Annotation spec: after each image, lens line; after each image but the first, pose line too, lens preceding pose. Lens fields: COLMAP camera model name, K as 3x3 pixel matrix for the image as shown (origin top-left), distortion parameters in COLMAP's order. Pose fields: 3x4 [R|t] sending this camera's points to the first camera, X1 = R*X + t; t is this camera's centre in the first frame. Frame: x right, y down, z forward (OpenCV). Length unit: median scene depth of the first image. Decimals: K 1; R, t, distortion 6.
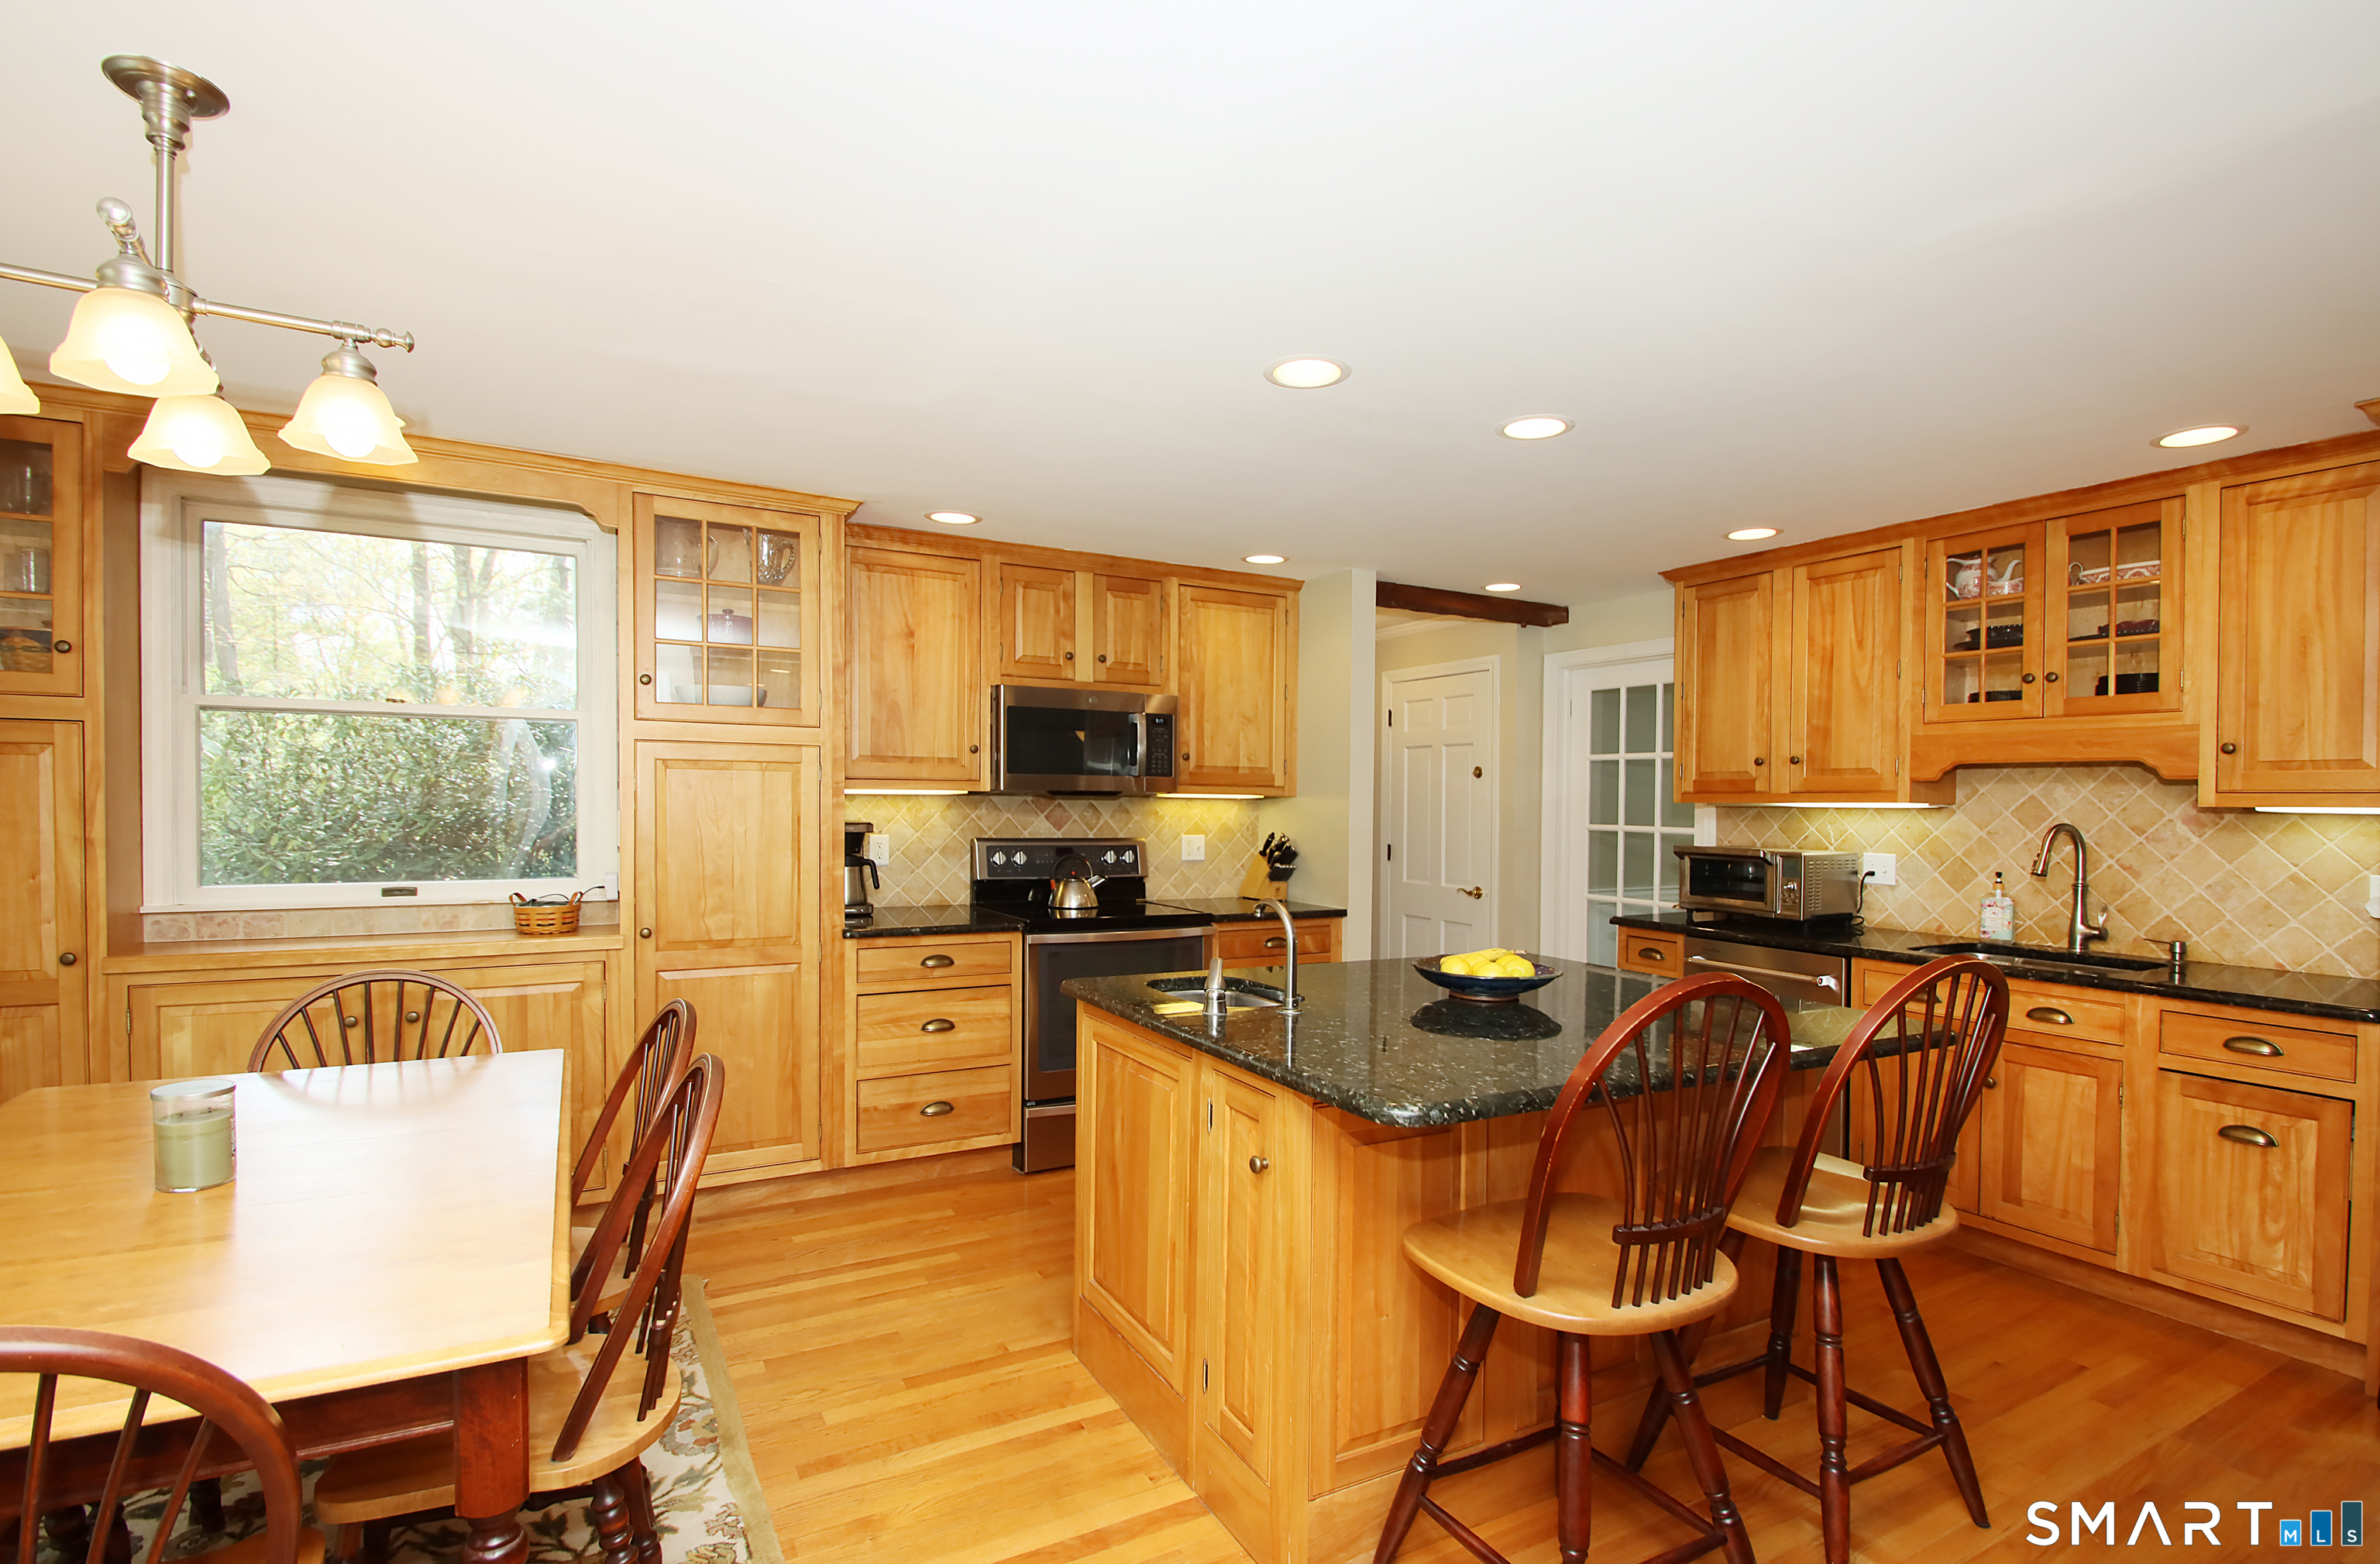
lens RADIAL K [[1101.1, 0, 1164.9], [0, 1101.1, 813.6], [0, 0, 1]] dist [0.000454, -0.027672]
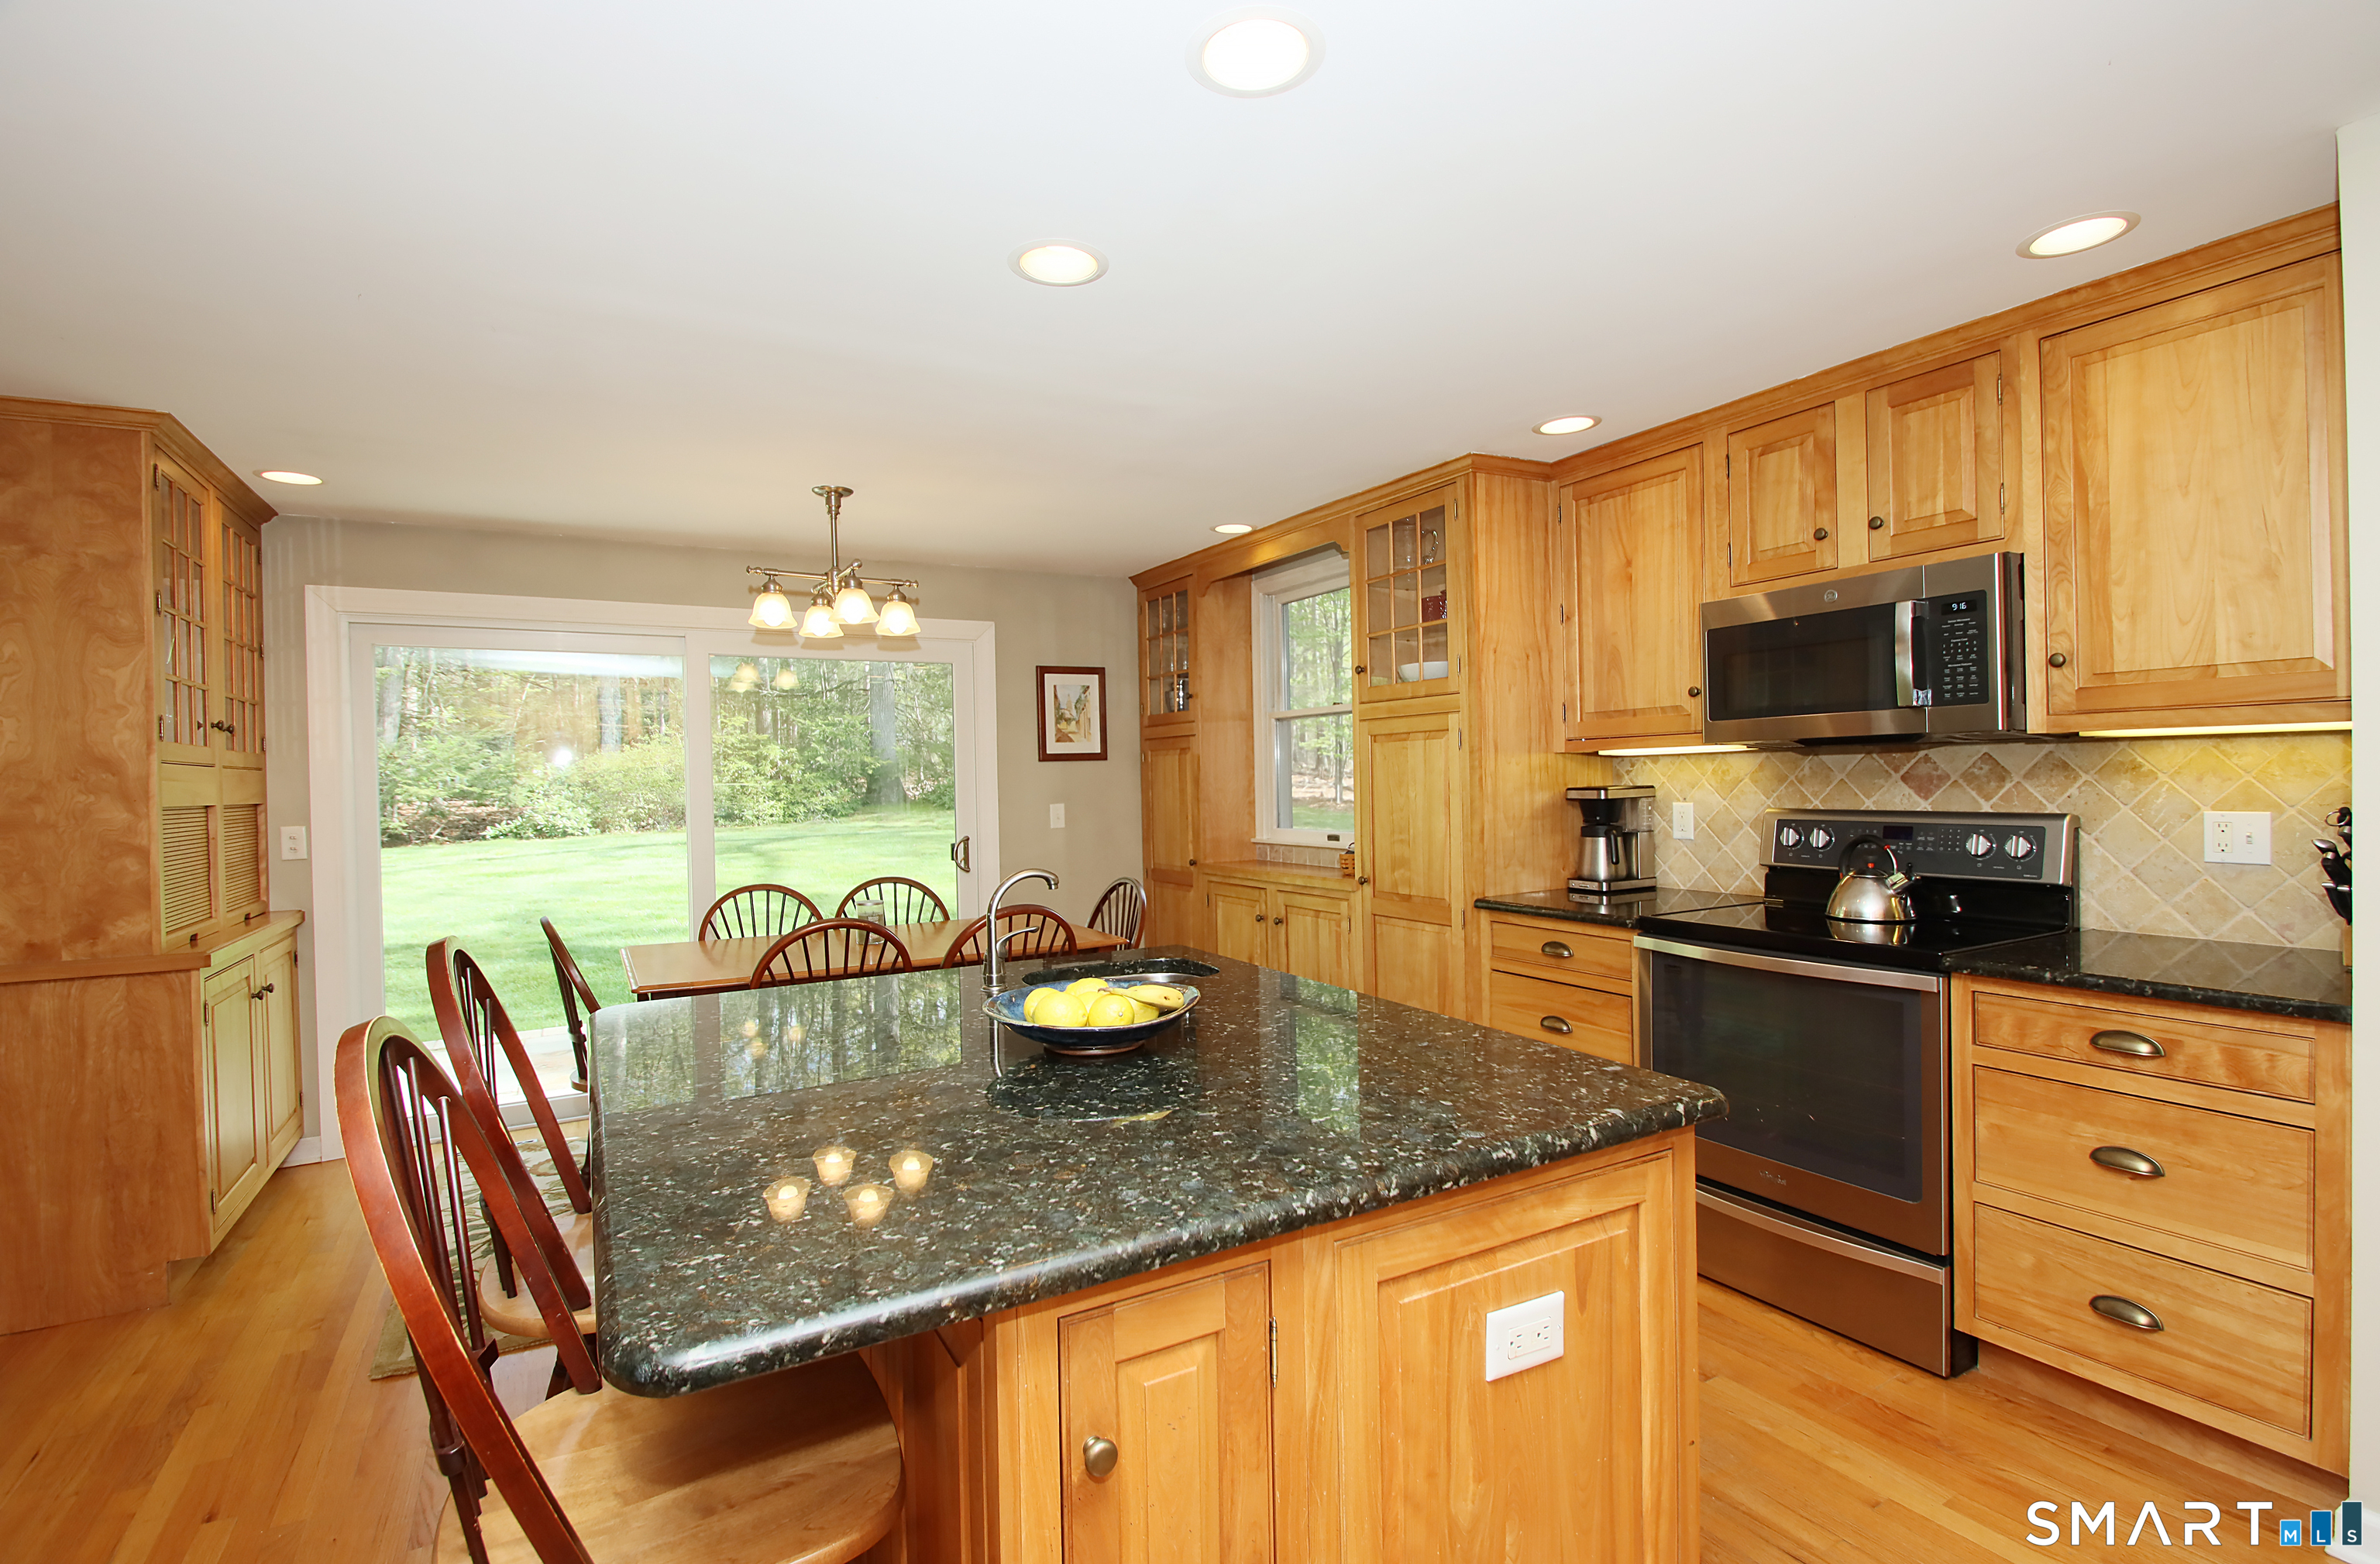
lens RADIAL K [[1095.6, 0, 1192.9], [0, 1095.6, 793.9], [0, 0, 1]] dist [0.001556, -0.009199]
pose [[0.019591, 0.002451, -0.999805, 0.561775], [0.011030, 0.999936, 0.002667, 0.006547], [0.999747, -0.011080, 0.019563, 0.610306]]
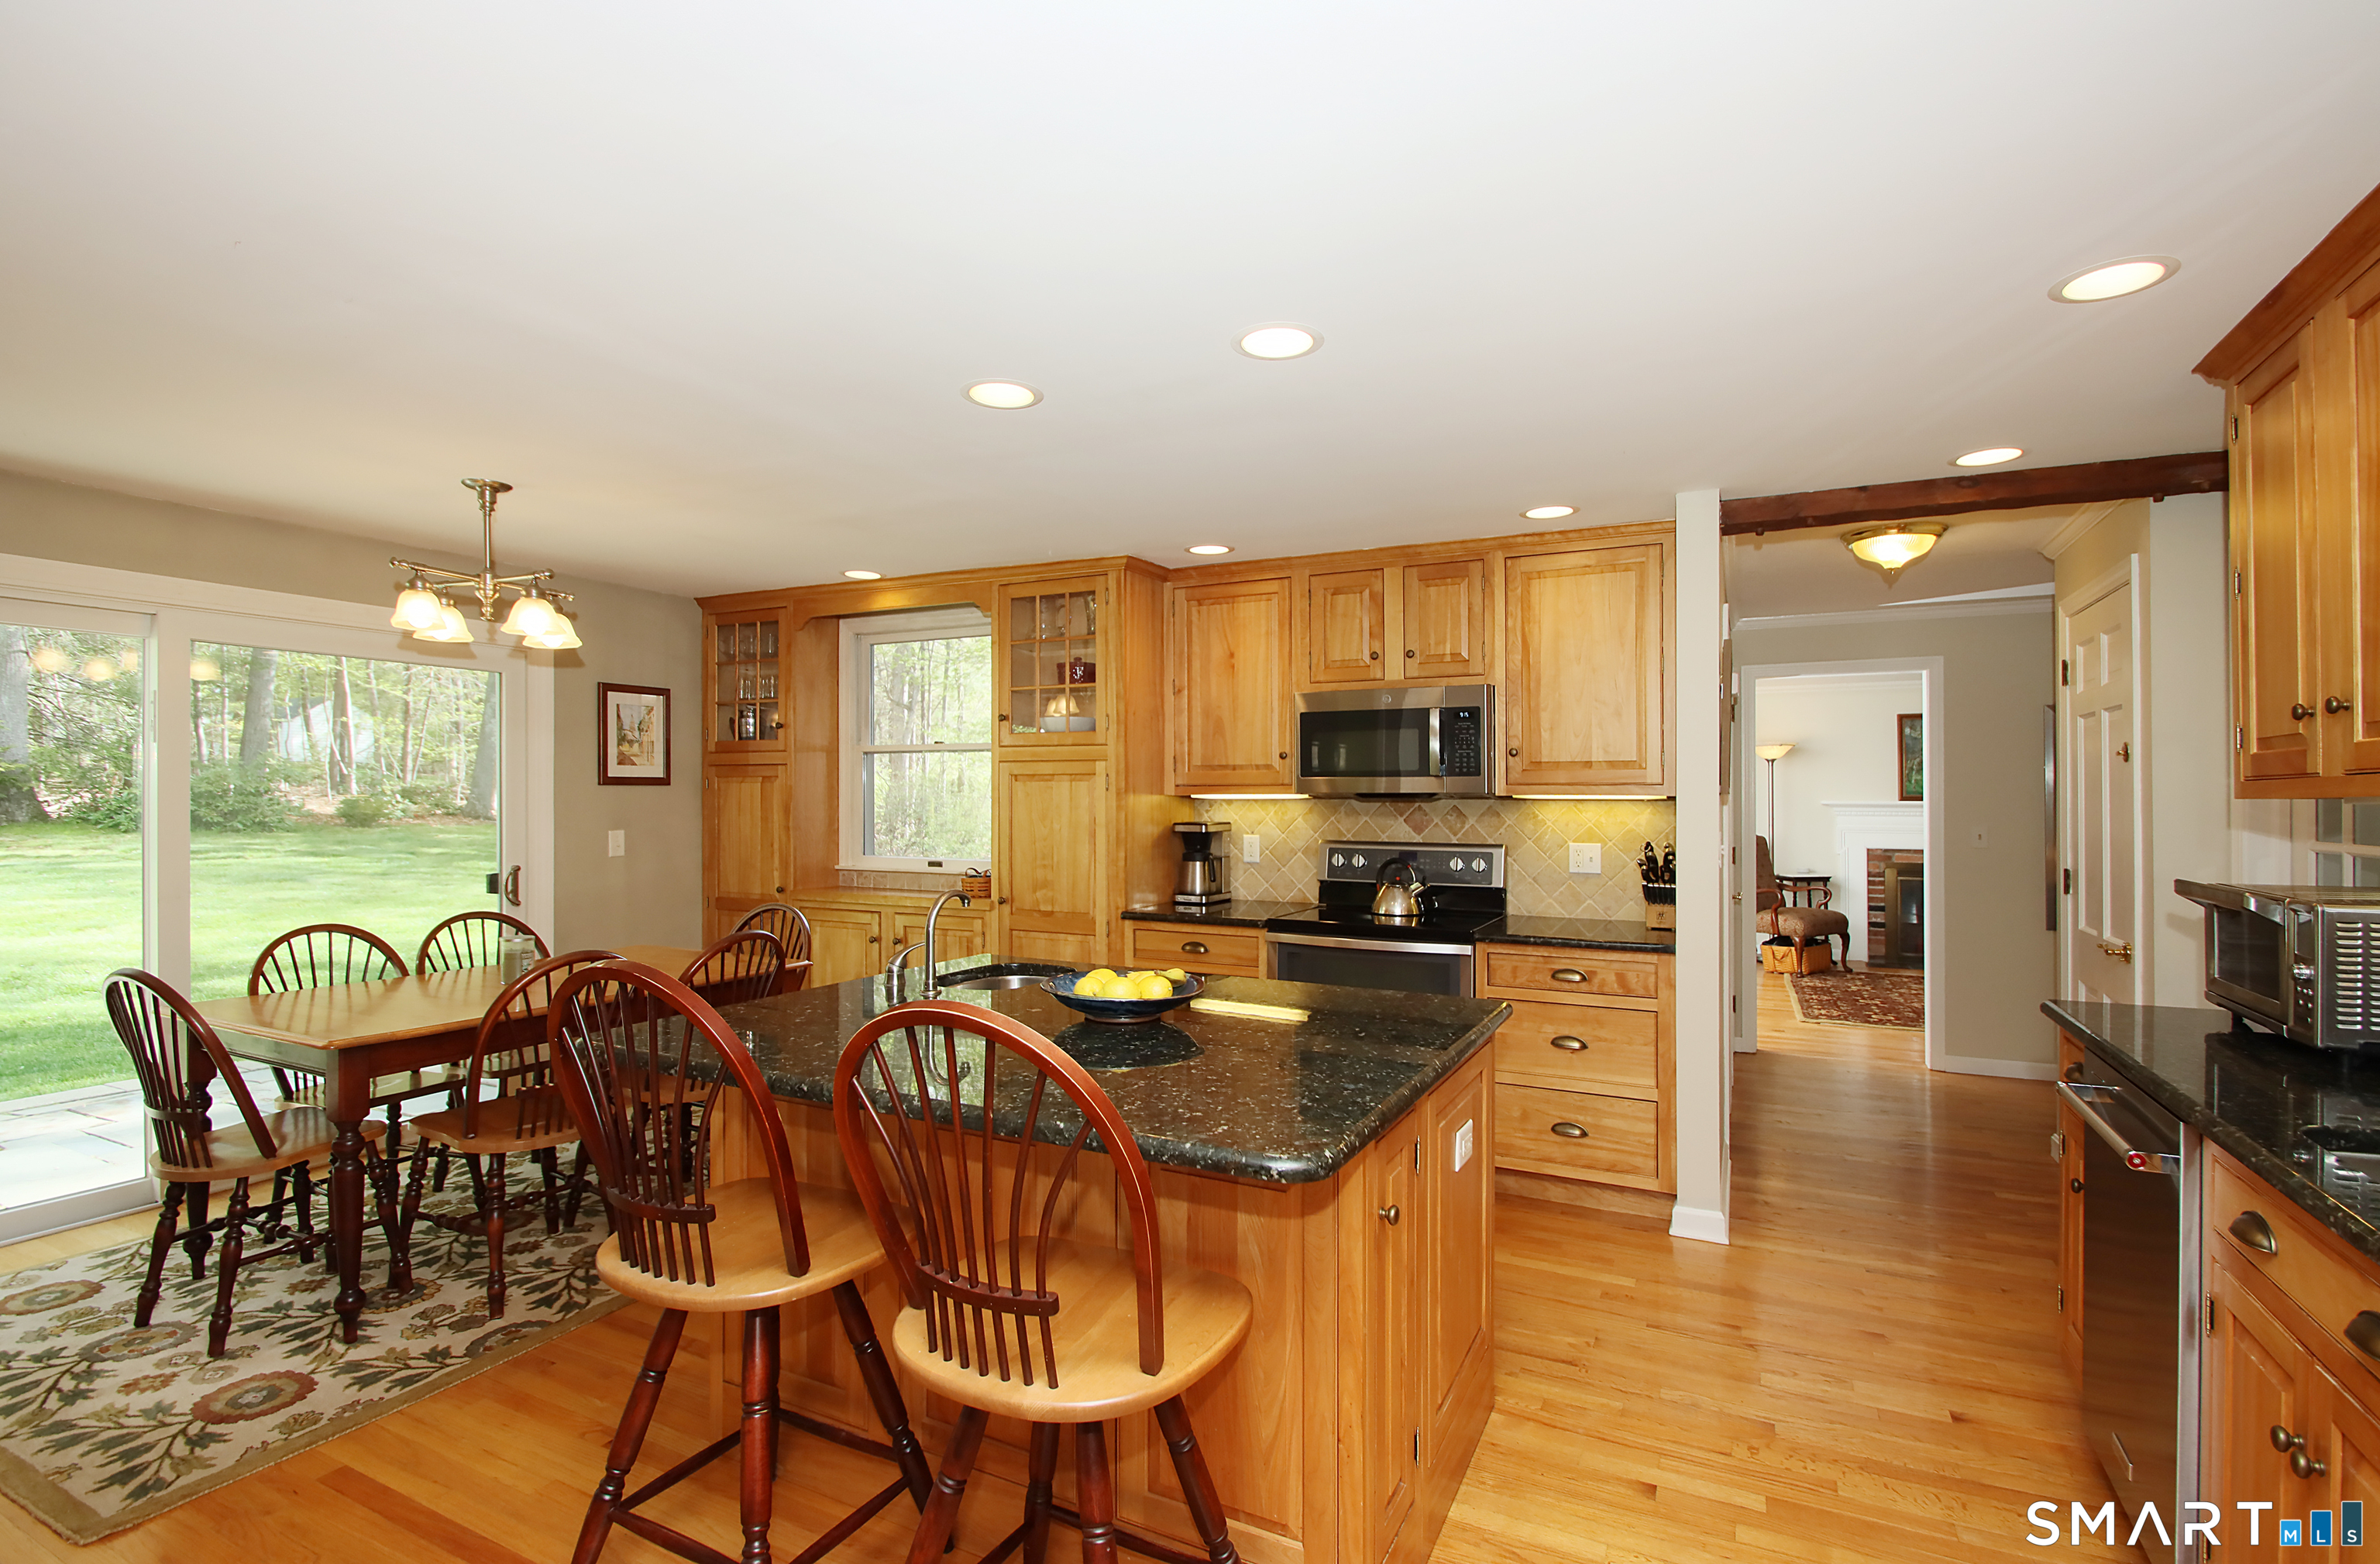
lens RADIAL K [[1095.6, 0, 1192.9], [0, 1095.6, 793.9], [0, 0, 1]] dist [0.001556, -0.009199]
pose [[0.570382, -0.013754, -0.821264, 0.620173], [-0.005707, 0.999769, -0.020707, 0.000907], [0.821360, 0.016498, 0.570172, 0.314030]]
